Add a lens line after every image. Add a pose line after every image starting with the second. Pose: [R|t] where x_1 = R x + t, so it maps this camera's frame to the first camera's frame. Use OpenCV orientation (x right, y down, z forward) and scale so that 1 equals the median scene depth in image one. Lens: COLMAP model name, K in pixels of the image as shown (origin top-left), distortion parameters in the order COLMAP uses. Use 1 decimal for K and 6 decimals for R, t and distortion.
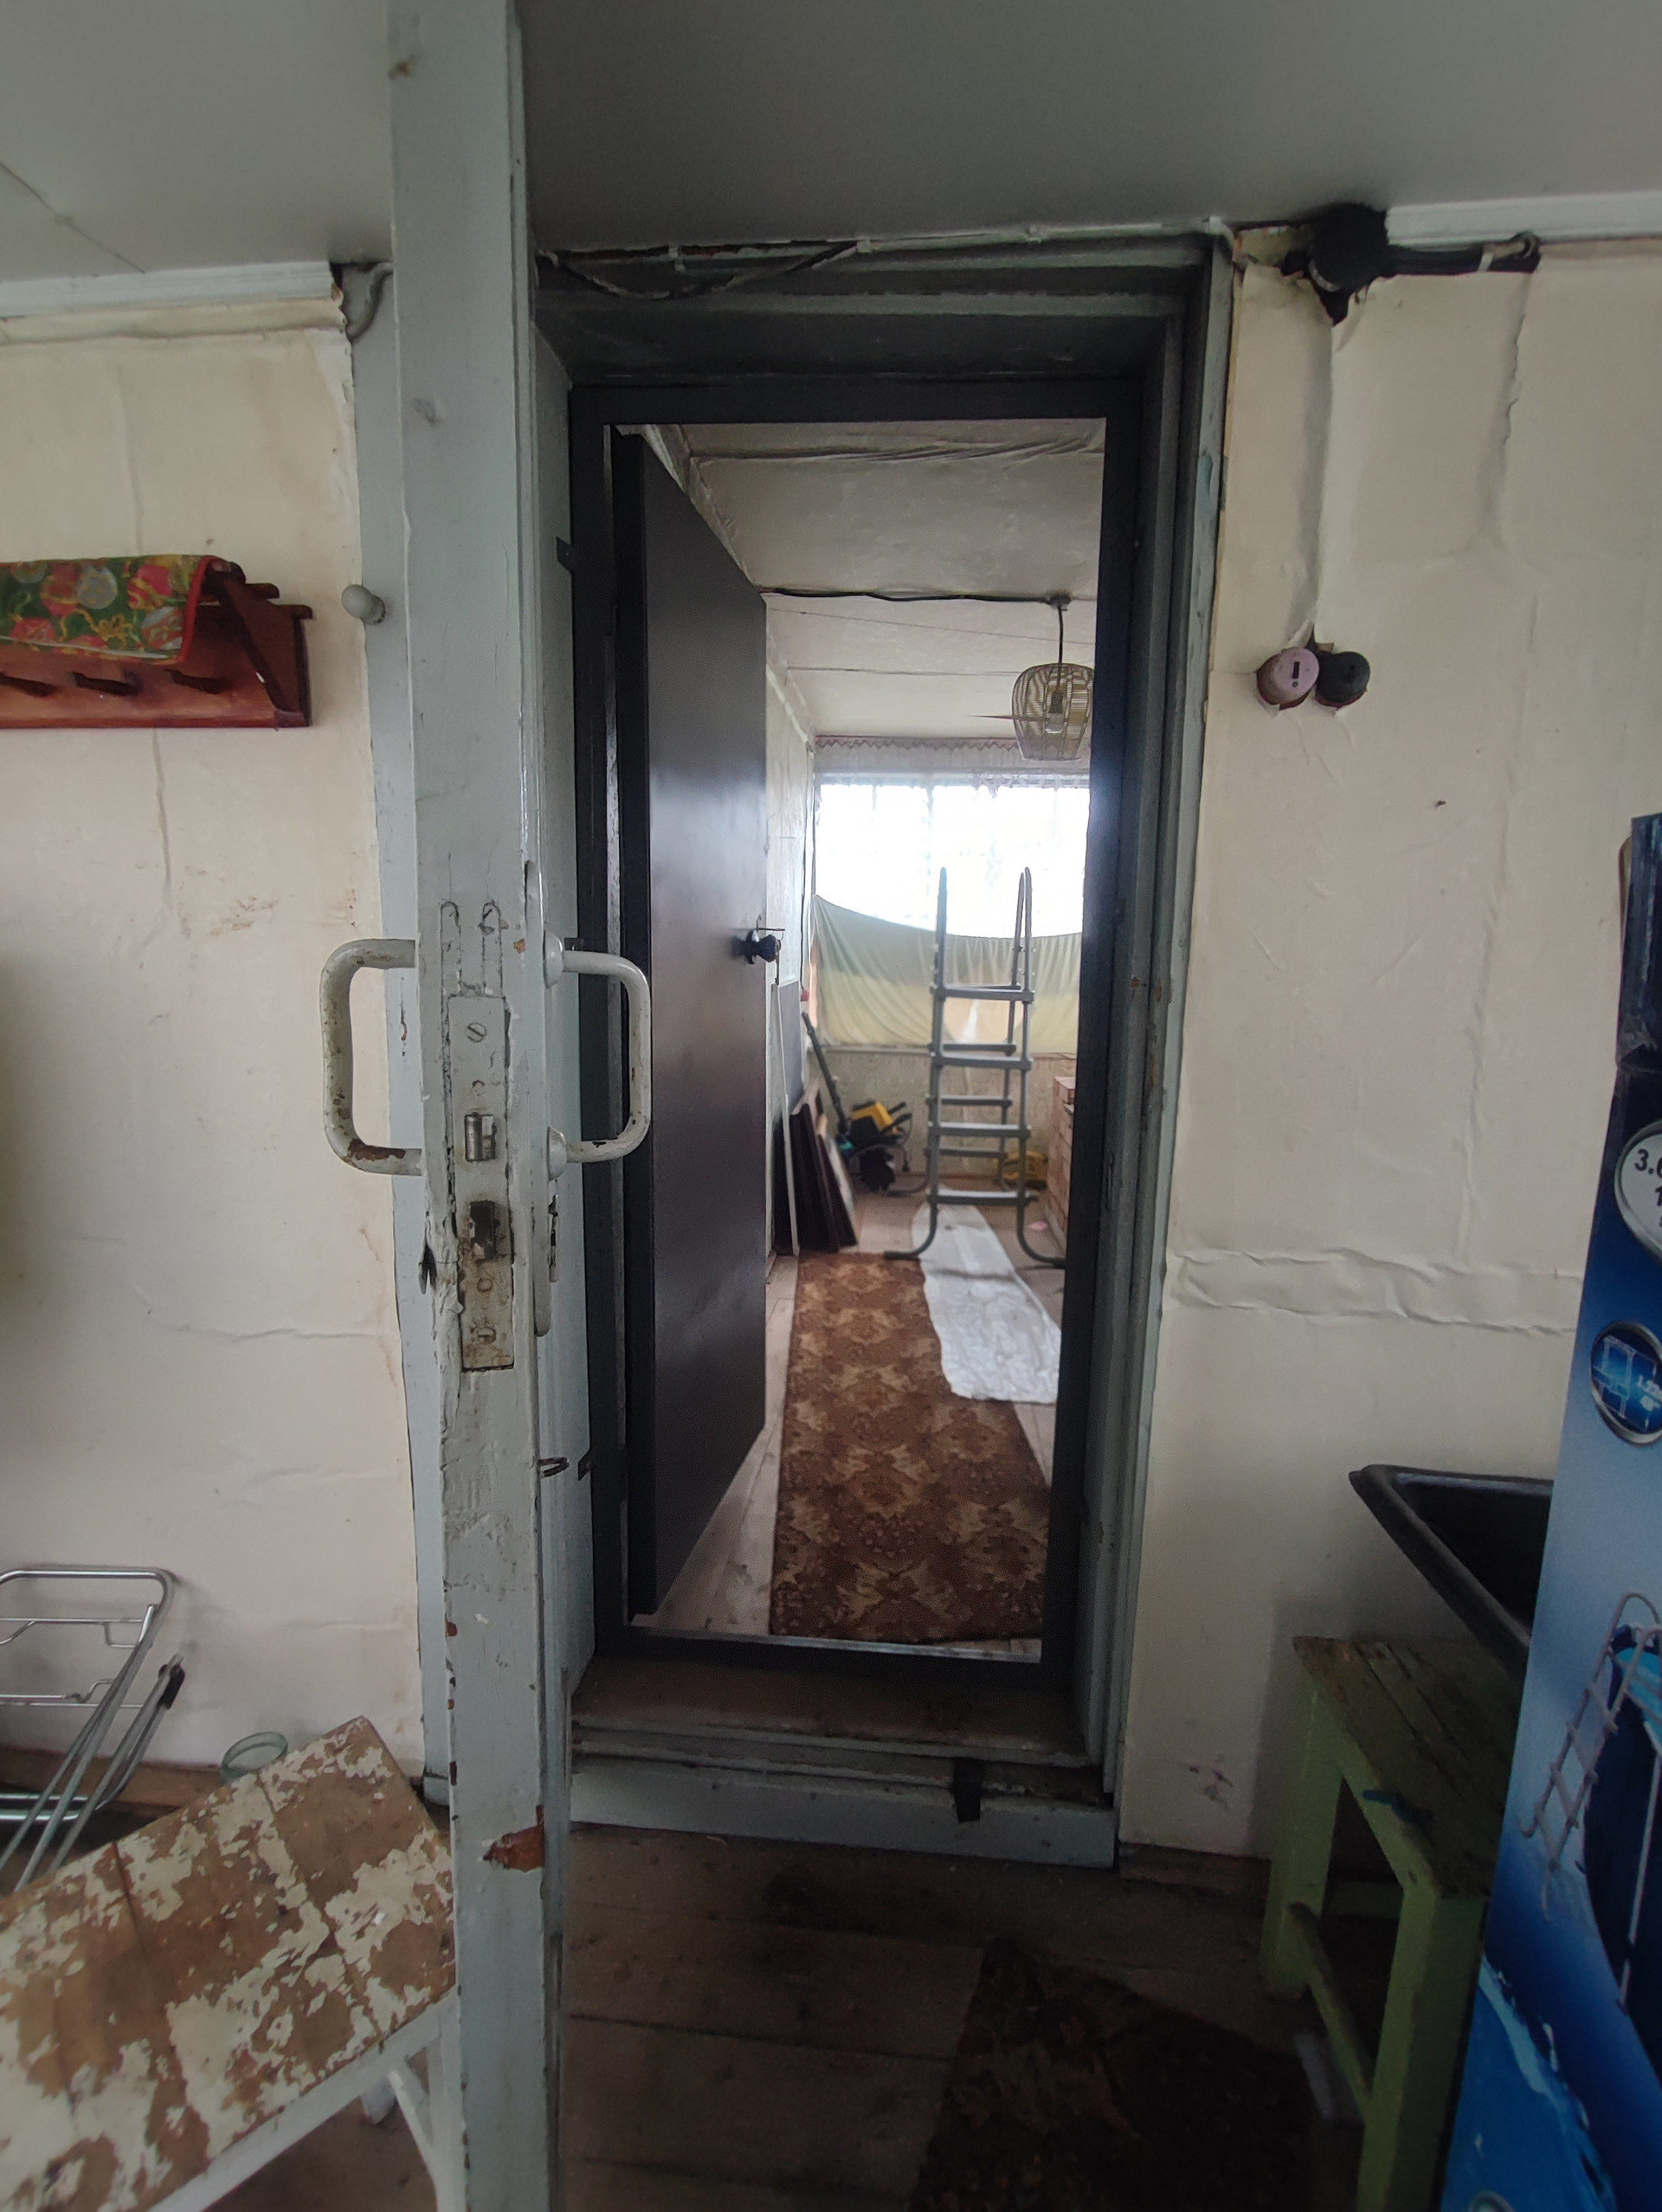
lens RADIAL K [[989.5, 0, 826.0], [0, 989.5, 1109.5], [0, 0, 1]] dist [0.000583, 0.000879]
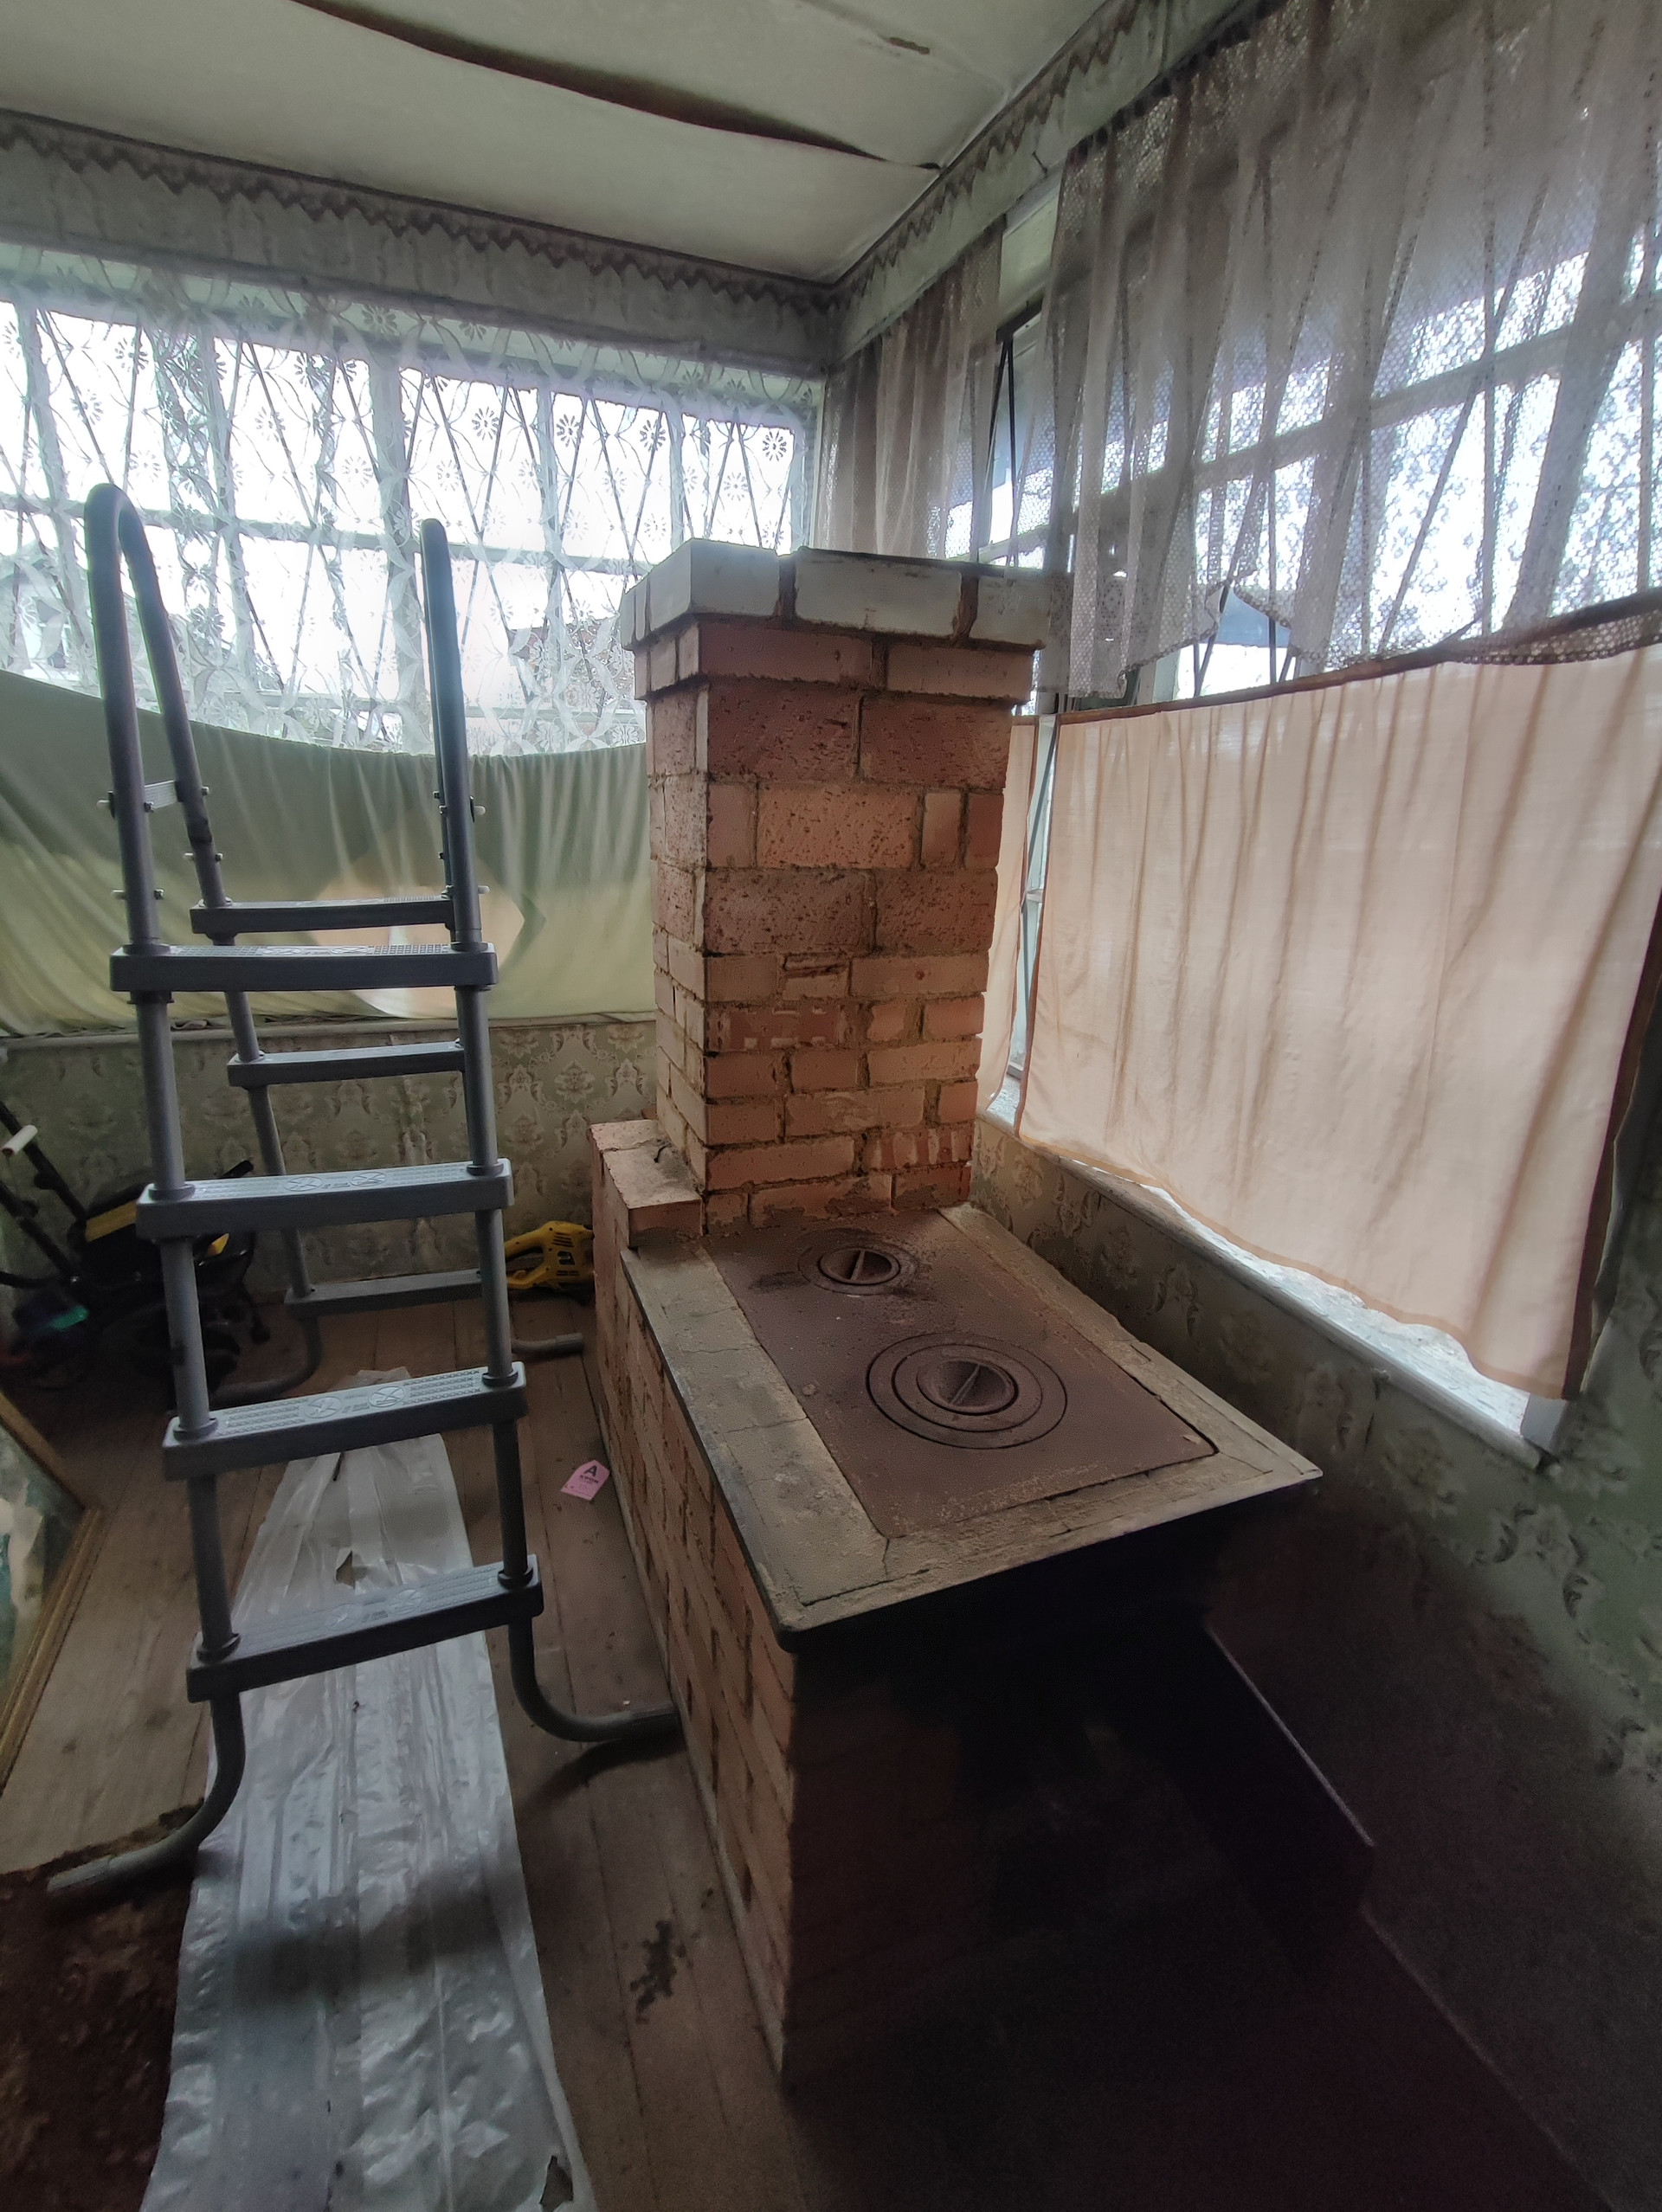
lens RADIAL K [[993.0, 0, 829.7], [0, 993.0, 1113.1], [0, 0, 1]] dist [-0.005702, 0.004062]
pose [[0.898898, -0.120712, 0.421202, 0.481629], [0.050883, 0.983556, 0.173286, -0.330500], [-0.435194, -0.134334, 0.890259, 1.974991]]
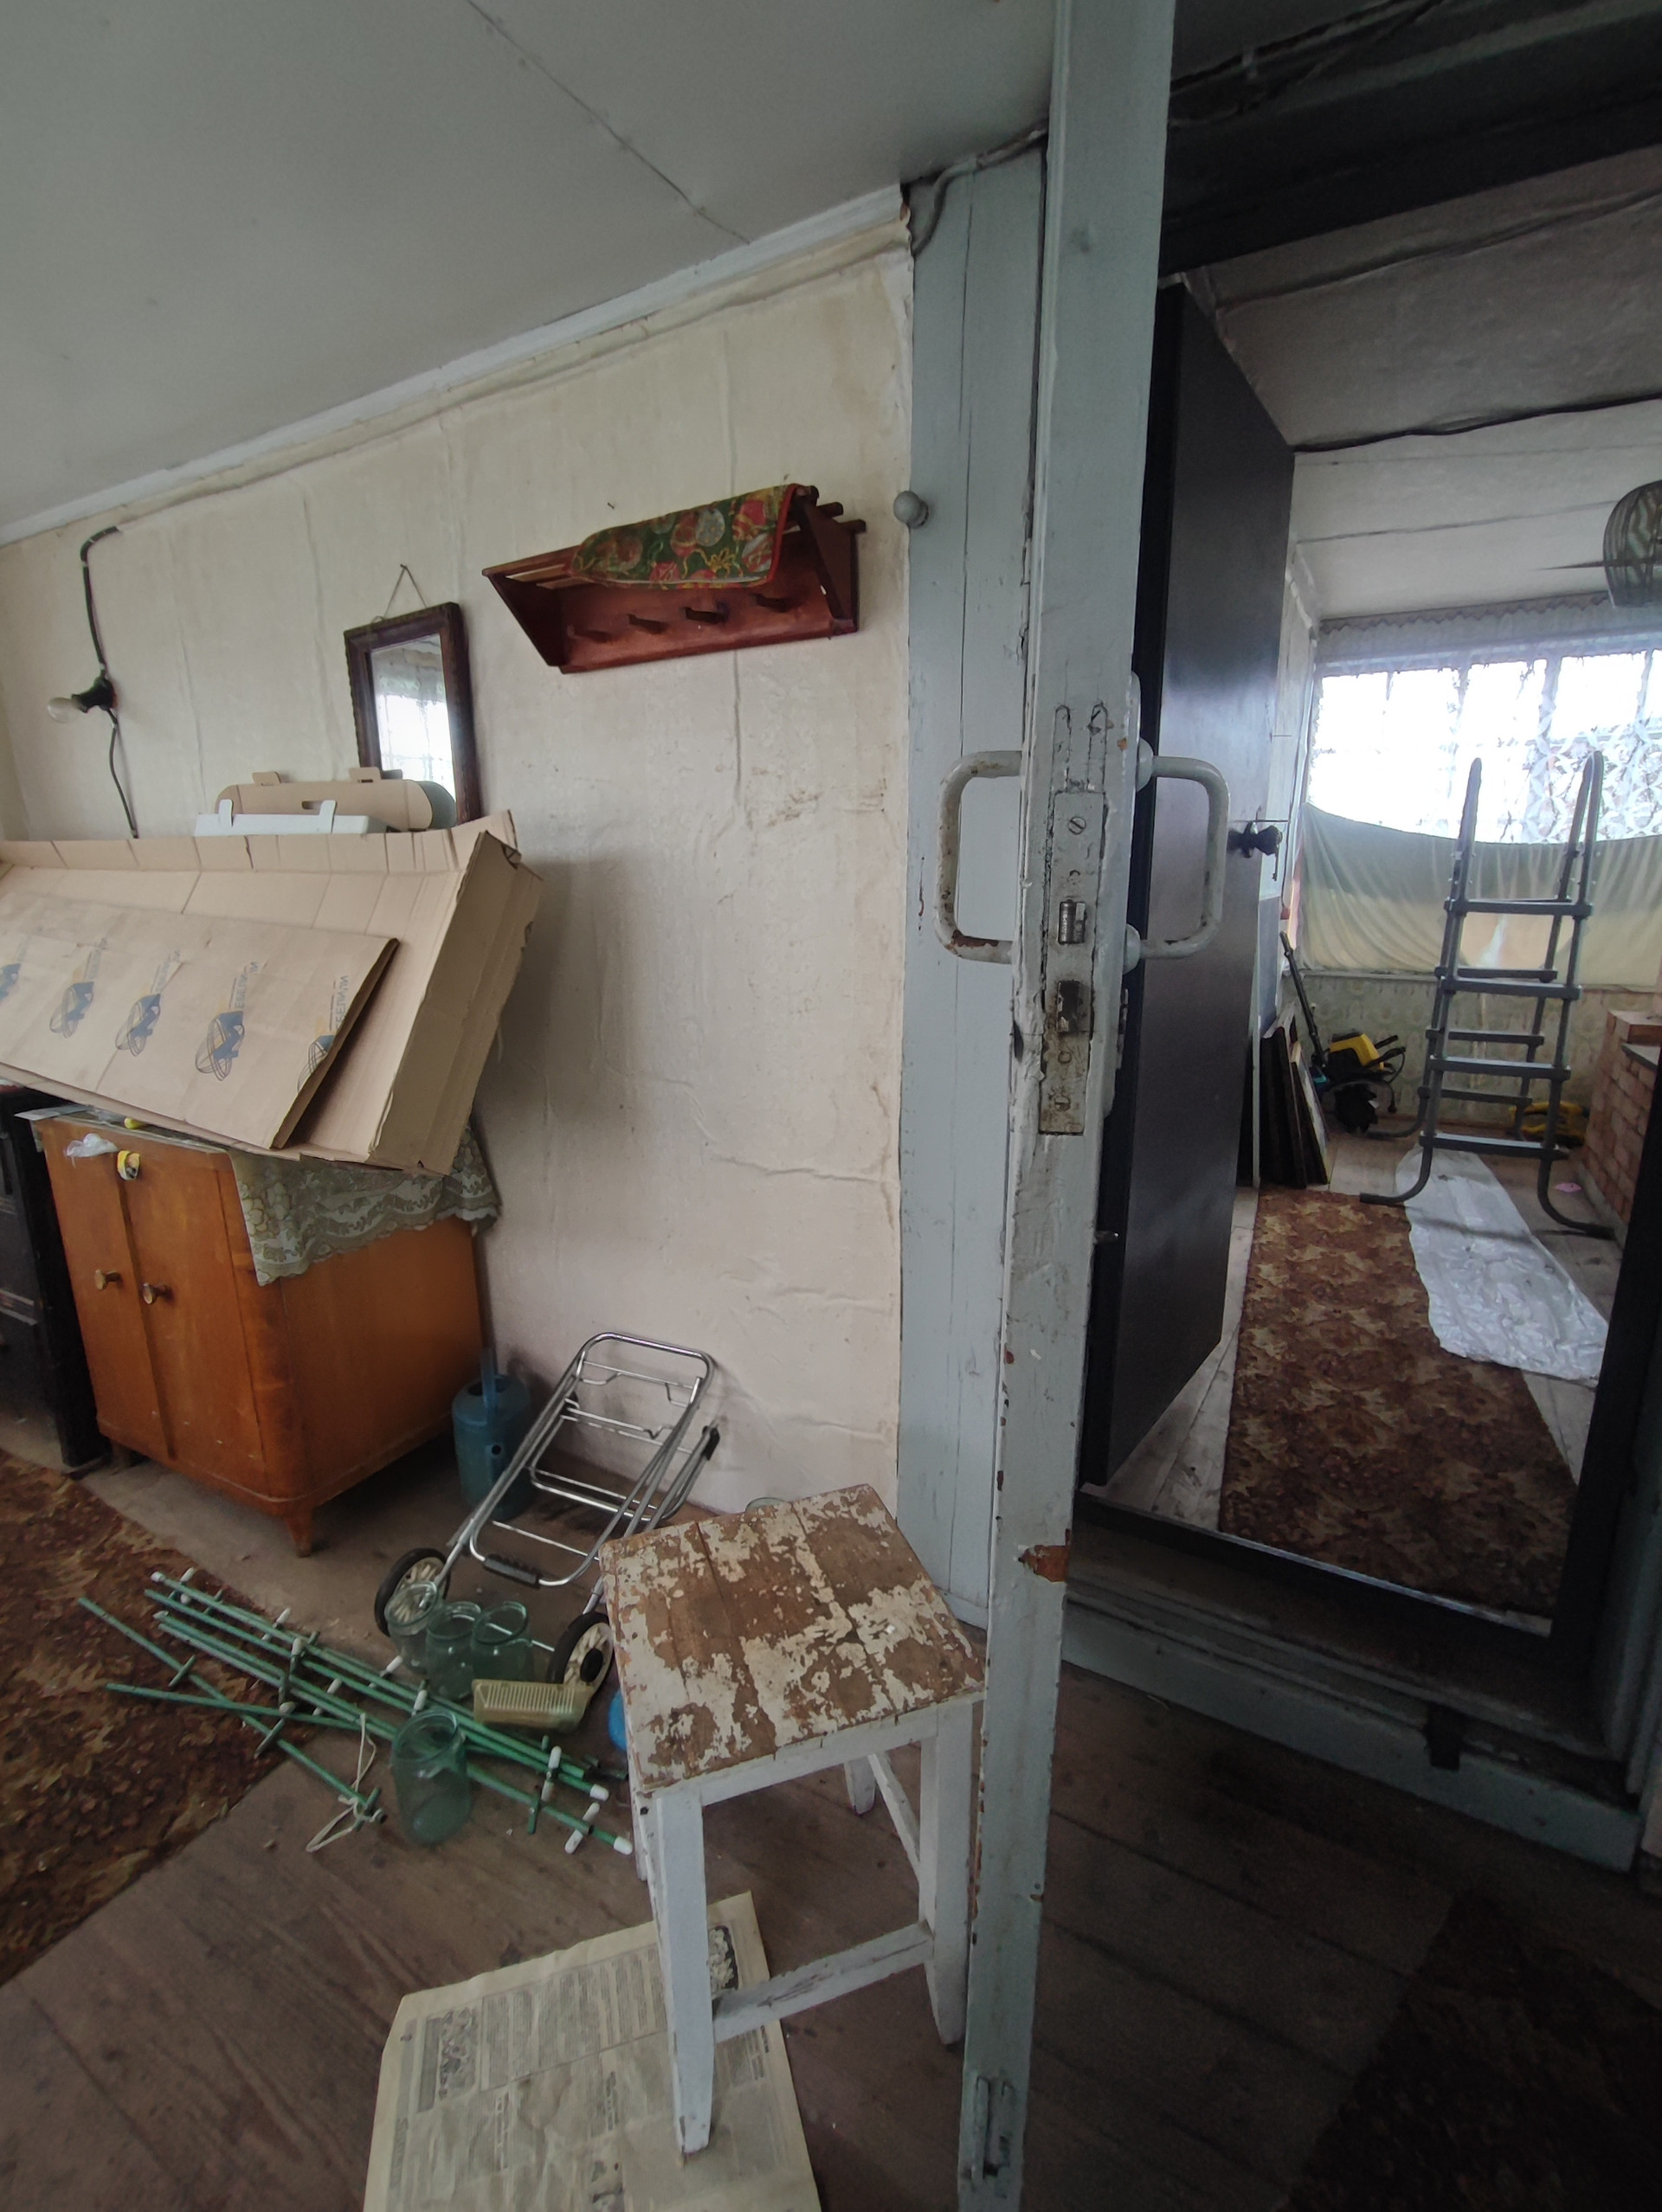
lens RADIAL K [[993.0, 0, 829.7], [0, 993.0, 1113.1], [0, 0, 1]] dist [-0.005702, 0.004062]
pose [[0.909582, 0.078789, -0.407987, -0.051148], [-0.051968, 0.995720, 0.076429, 0.070404], [0.412263, -0.048316, 0.909783, -0.059107]]
